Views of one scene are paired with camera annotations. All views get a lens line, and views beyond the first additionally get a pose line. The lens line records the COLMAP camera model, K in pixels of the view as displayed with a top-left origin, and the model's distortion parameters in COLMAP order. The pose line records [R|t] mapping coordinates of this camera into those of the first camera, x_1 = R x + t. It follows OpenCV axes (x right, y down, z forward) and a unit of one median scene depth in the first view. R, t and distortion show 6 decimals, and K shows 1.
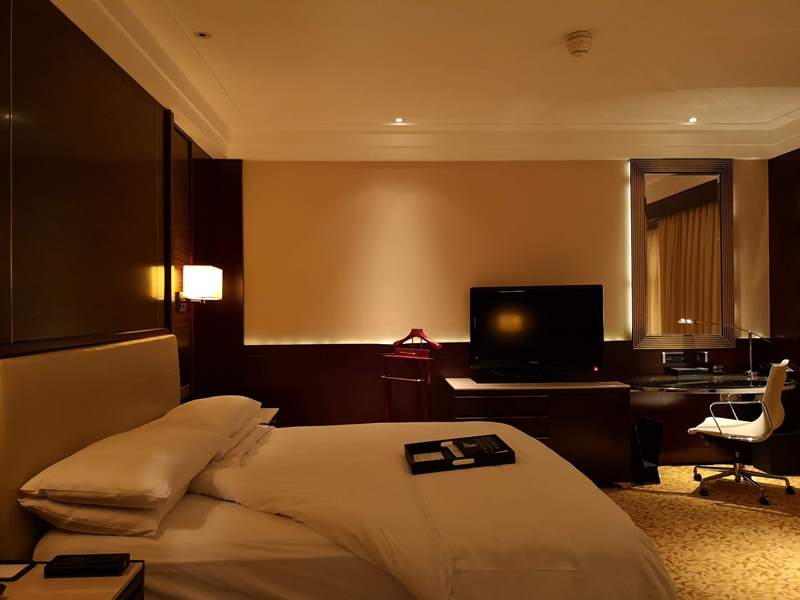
lens RADIAL K [[650.9, 0, 399.2], [0, 650.9, 295.2], [0, 0, 1]] dist [0.046440, -0.060401]
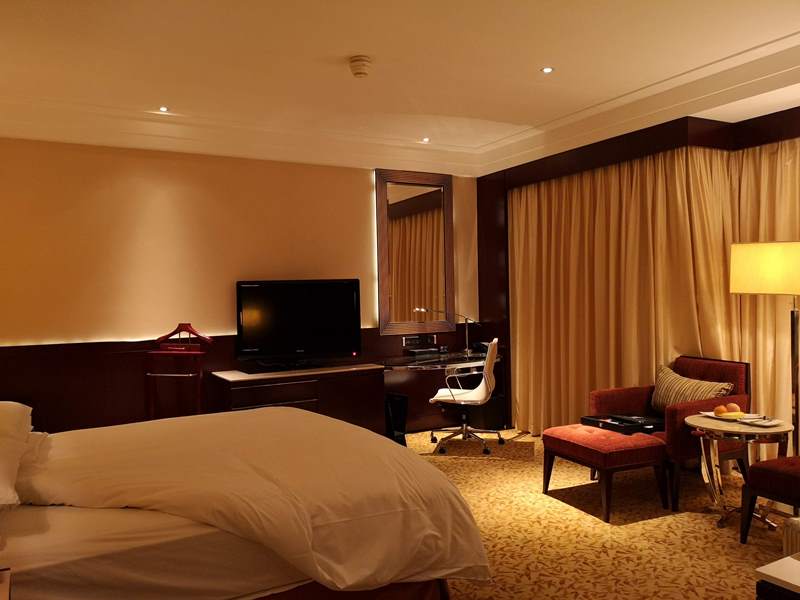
lens RADIAL K [[650.9, 0, 399.2], [0, 650.9, 295.2], [0, 0, 1]] dist [0.046440, -0.060401]
pose [[0.896141, -0.010903, 0.443635, -0.124343], [0.008833, 0.999938, 0.006732, 0.005210], [-0.443681, -0.002114, 0.896182, -0.036424]]
